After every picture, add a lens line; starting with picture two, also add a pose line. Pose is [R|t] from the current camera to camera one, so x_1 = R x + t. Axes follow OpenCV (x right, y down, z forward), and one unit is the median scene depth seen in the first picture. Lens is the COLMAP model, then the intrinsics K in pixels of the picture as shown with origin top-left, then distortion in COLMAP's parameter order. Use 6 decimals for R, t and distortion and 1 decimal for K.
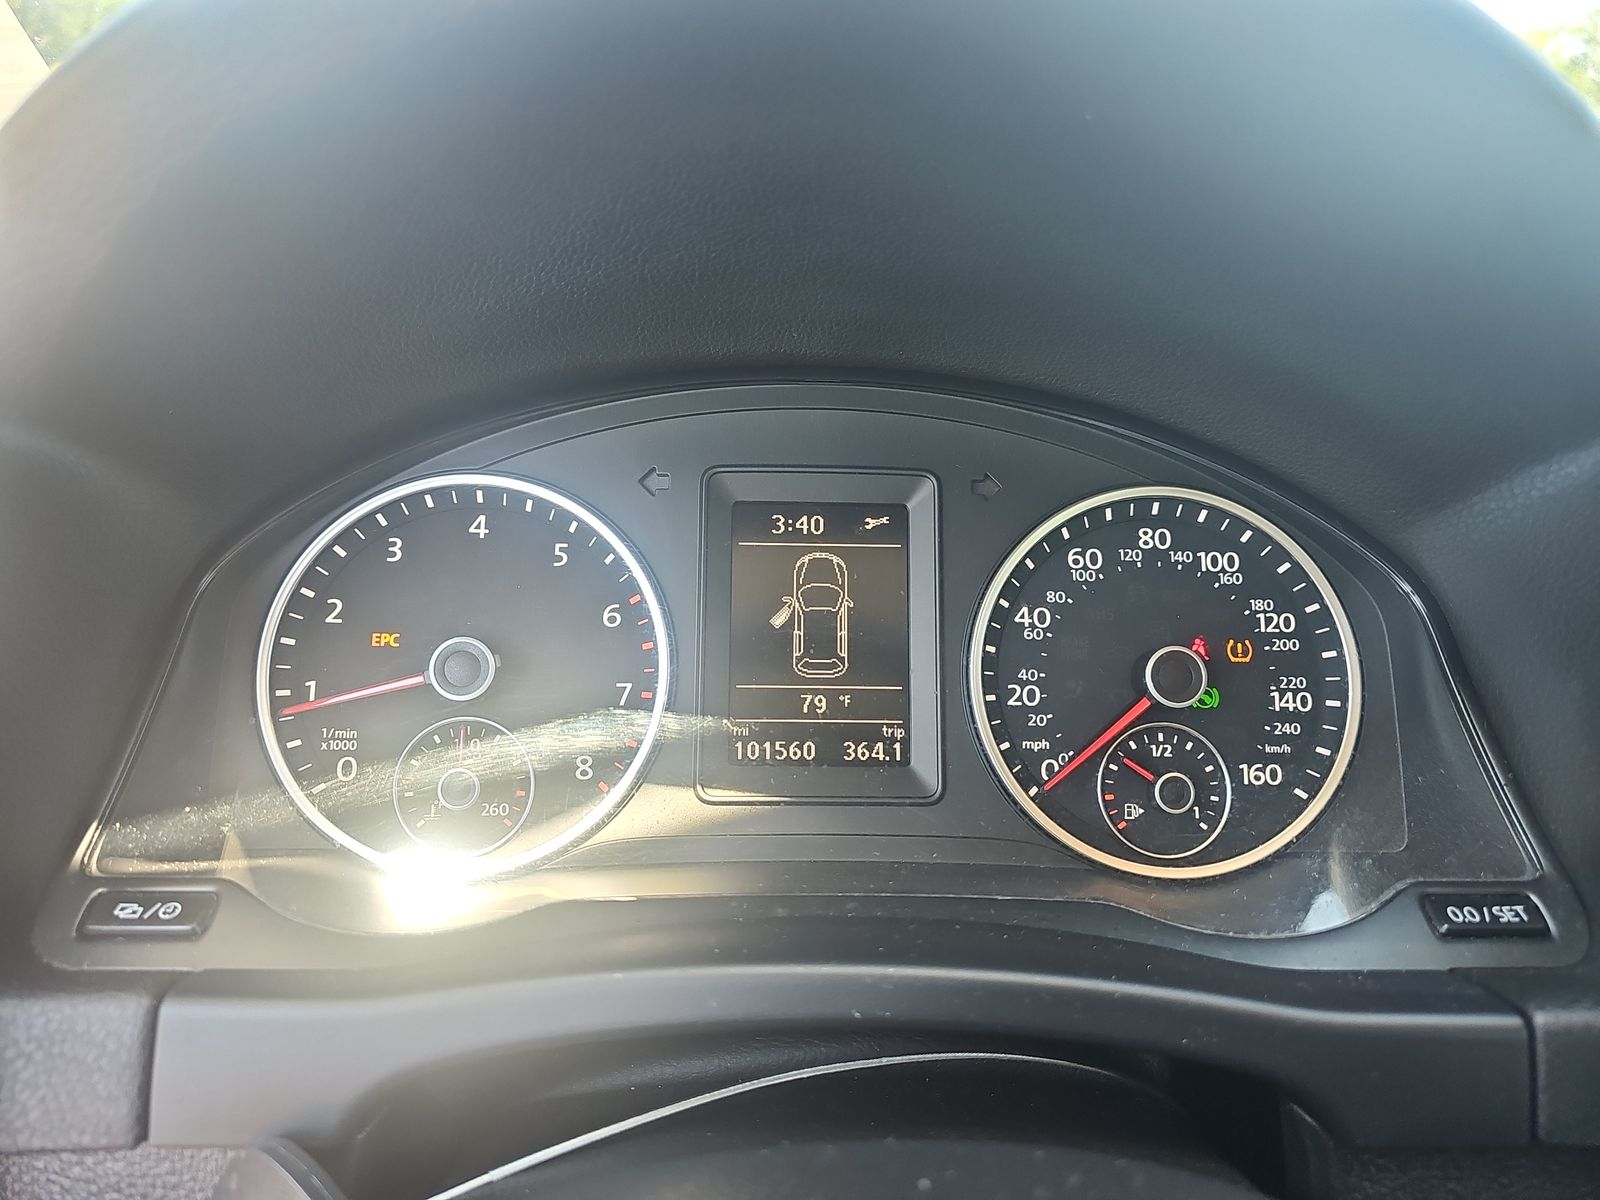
lens RADIAL K [[1060.8, 0, 791.7], [0, 1060.8, 595.0], [0, 0, 1]] dist [0.000907, -0.007606]
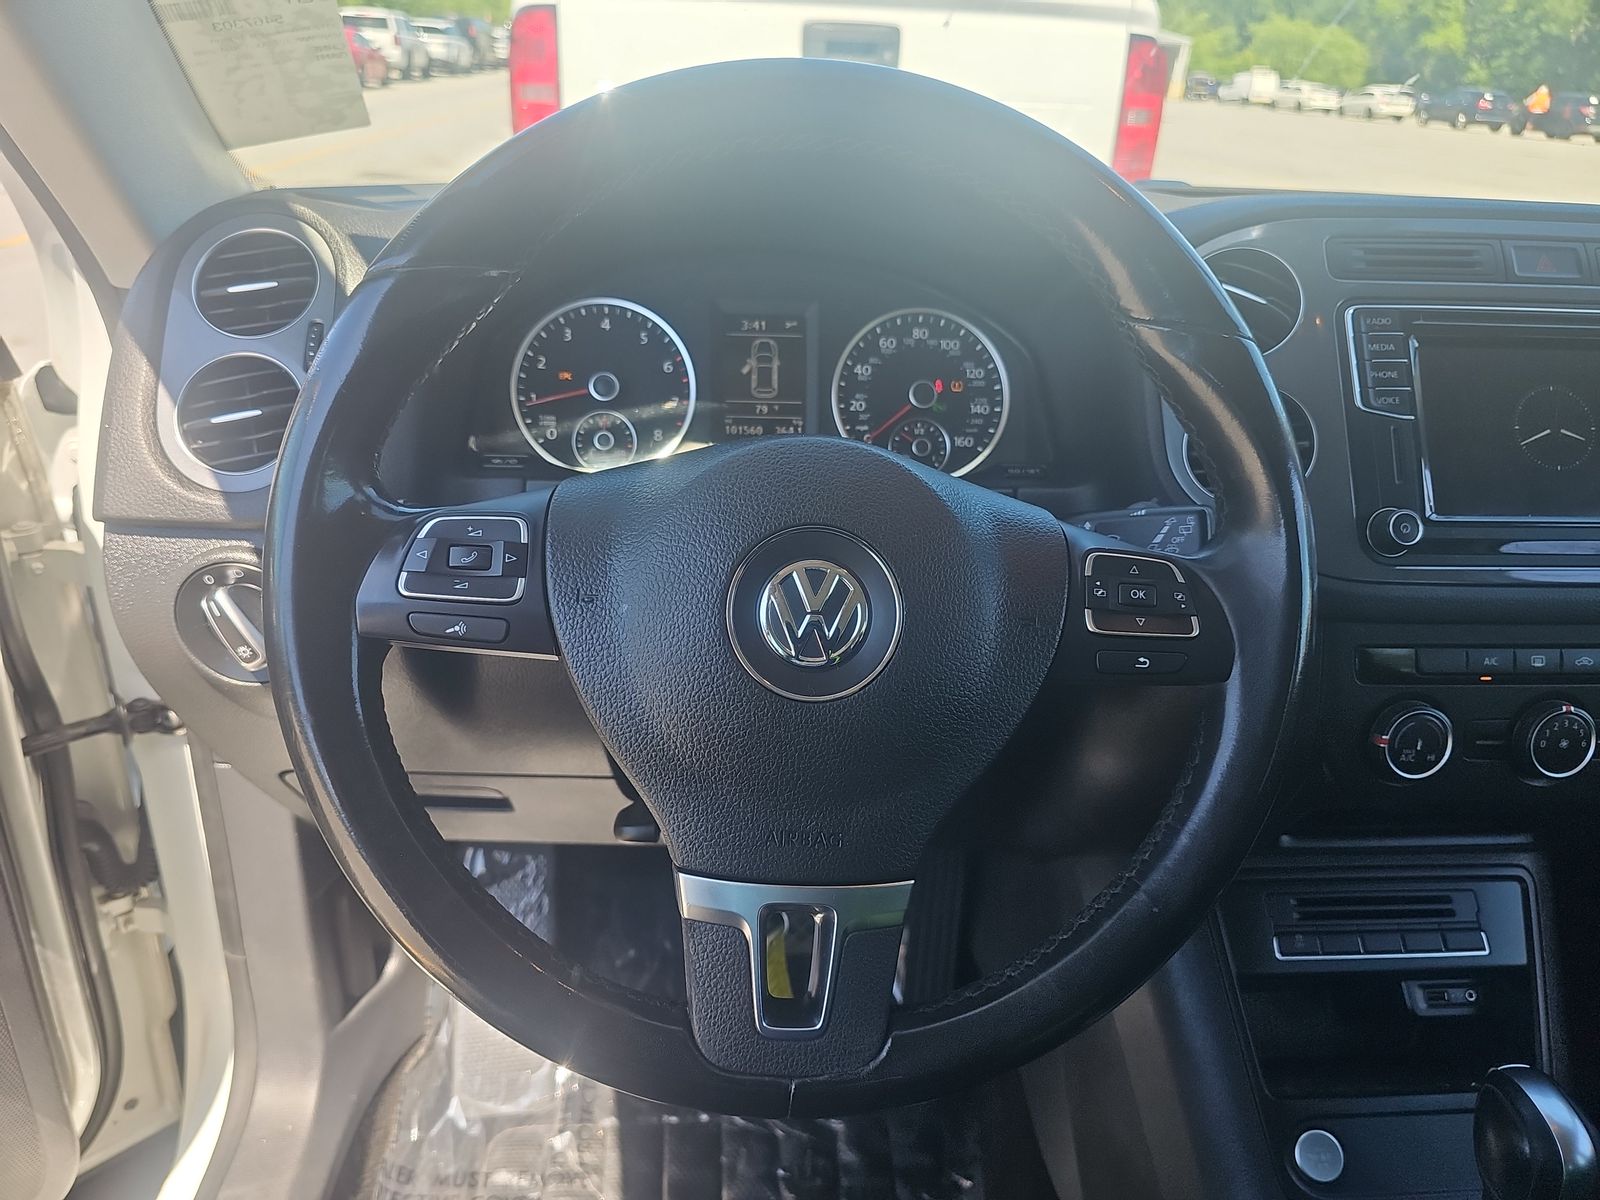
lens RADIAL K [[1060.8, 0, 810.2], [0, 1060.8, 608.2], [0, 0, 1]] dist [0.000907, -0.007606]
pose [[0.999418, -0.002366, 0.034042, 0.046212], [-0.001959, 0.991970, 0.126462, 0.233645], [-0.034068, -0.126455, 0.991387, -1.220714]]
